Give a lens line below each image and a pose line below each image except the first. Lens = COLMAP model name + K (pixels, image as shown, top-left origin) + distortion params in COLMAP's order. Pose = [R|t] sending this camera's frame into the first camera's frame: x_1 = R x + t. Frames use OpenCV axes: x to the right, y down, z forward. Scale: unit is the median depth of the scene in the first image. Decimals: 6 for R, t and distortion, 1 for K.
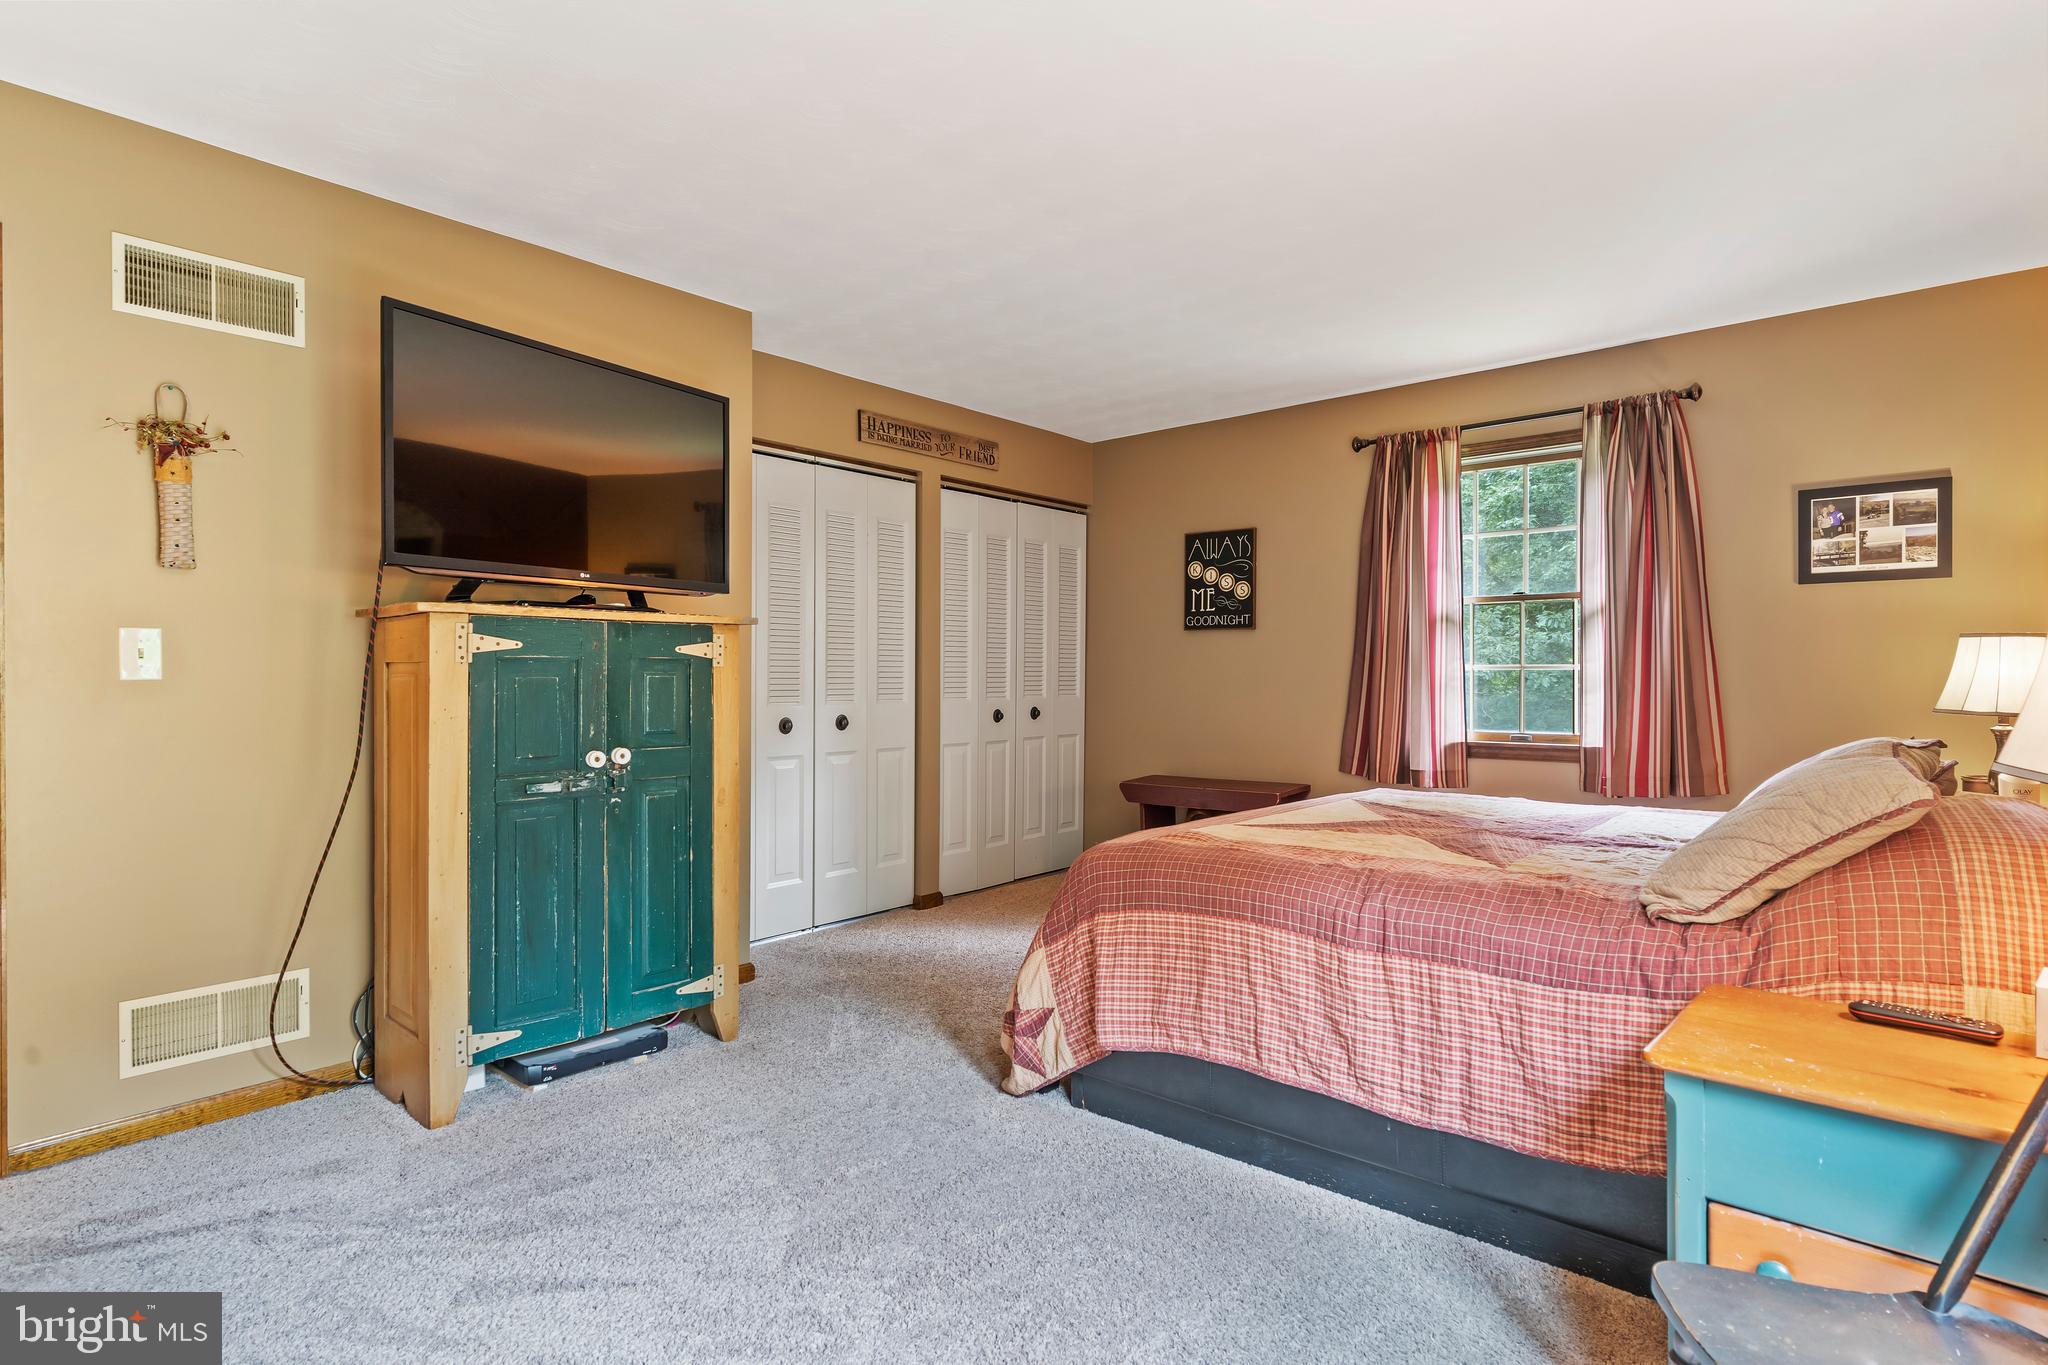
lens RADIAL K [[1047.4, 0, 1017.1], [0, 1047.4, 684.9], [0, 0, 1]] dist [-0.004343, -0.000021]
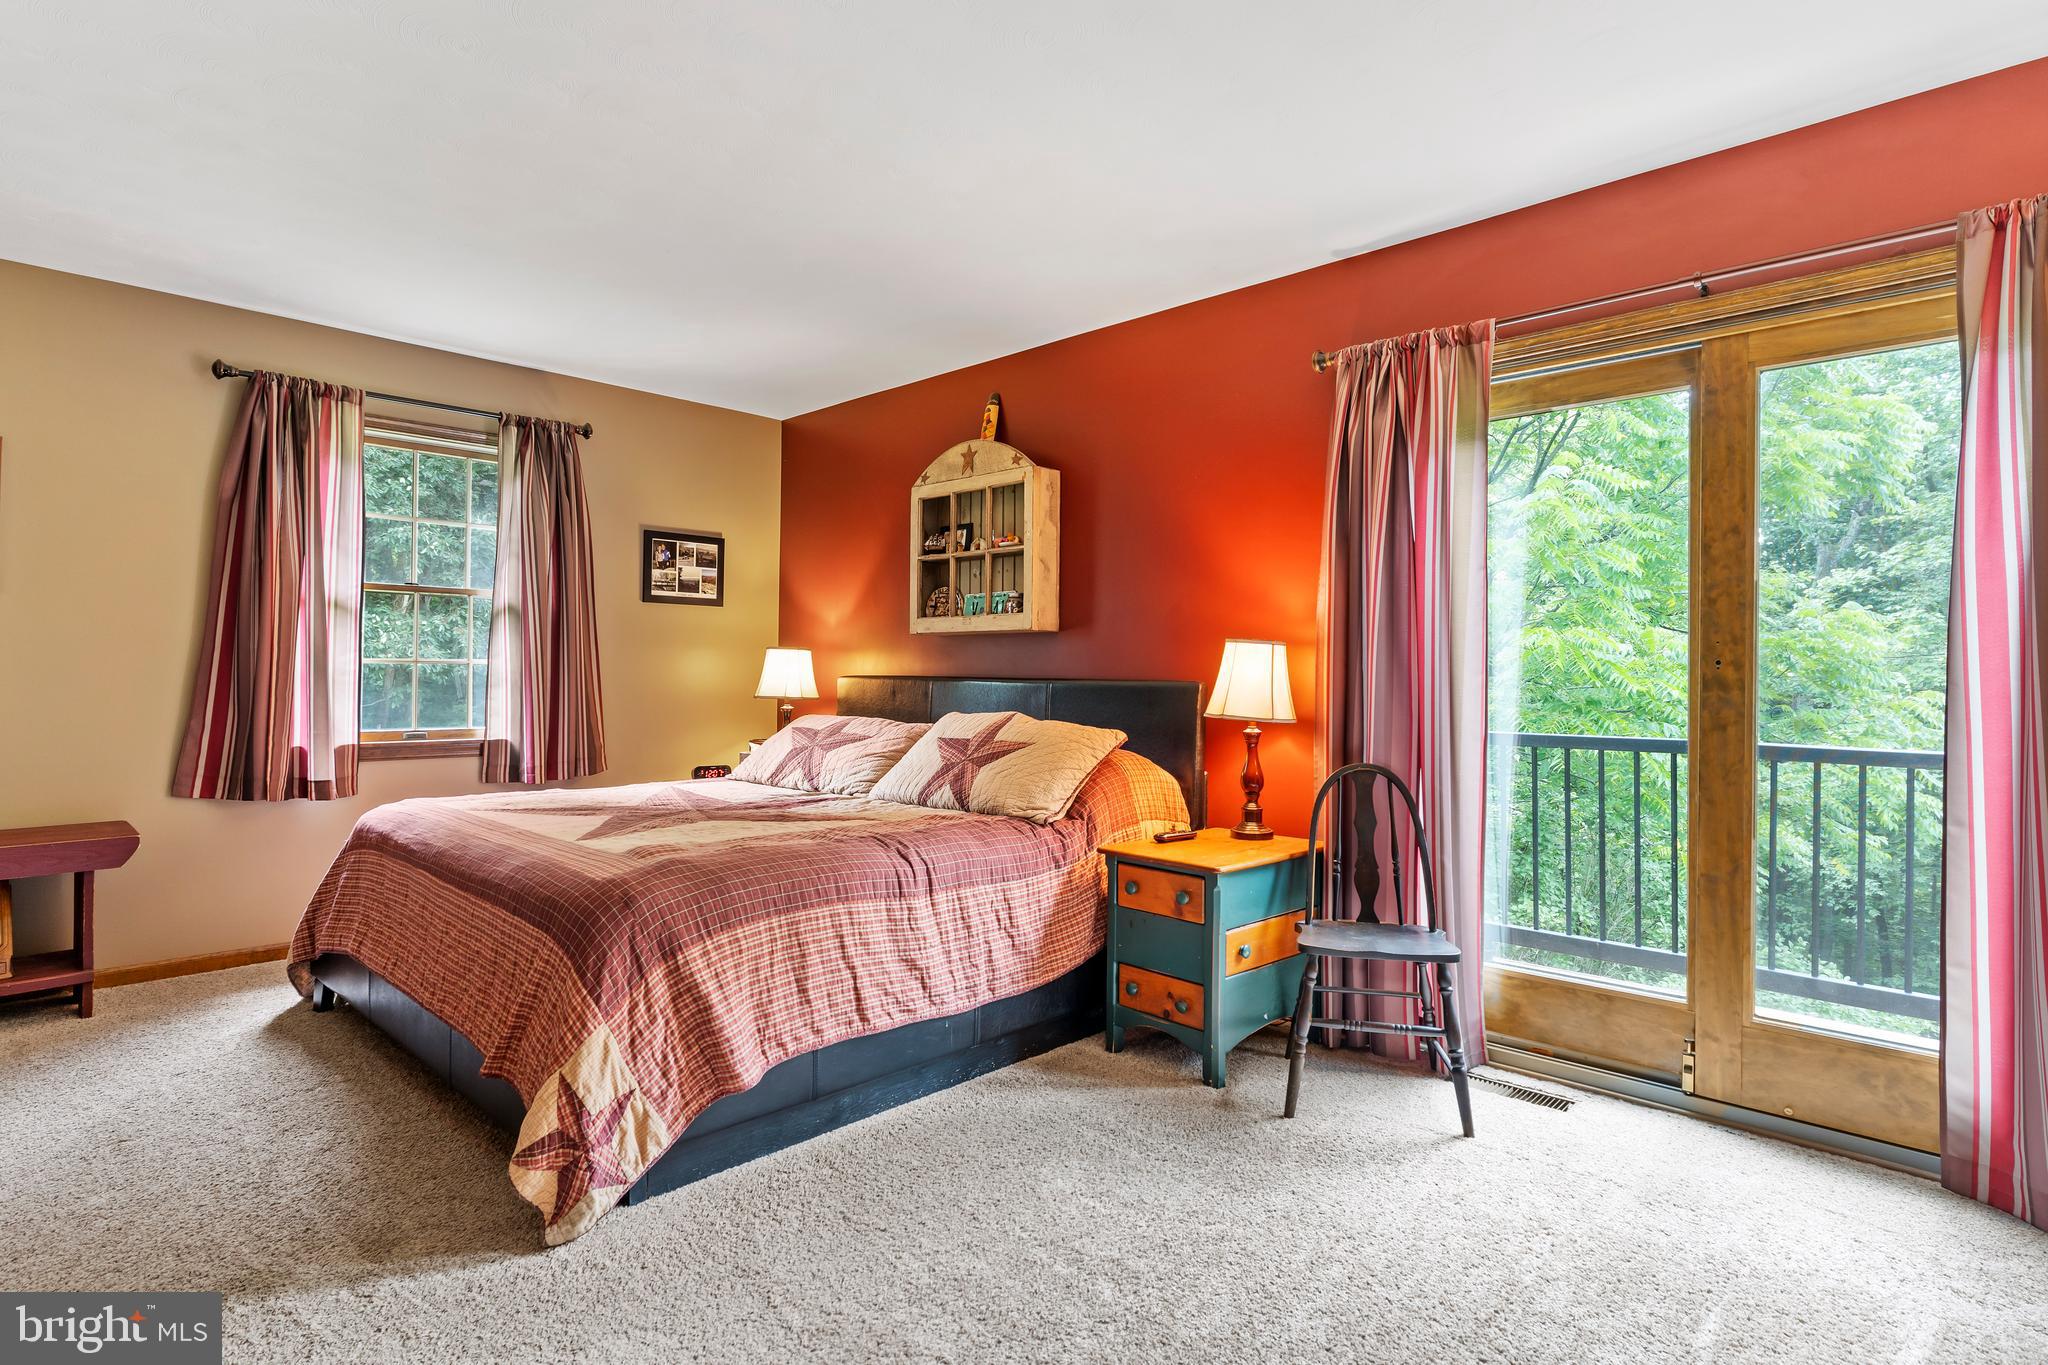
lens RADIAL K [[1047.4, 0, 1017.8], [0, 1047.4, 676.4], [0, 0, 1]] dist [-0.004343, -0.000021]
pose [[0.067083, 0.002482, 0.997744, -0.536778], [-0.001496, 0.999996, -0.002387, -0.002393], [-0.997746, -0.001333, 0.067086, 0.476682]]
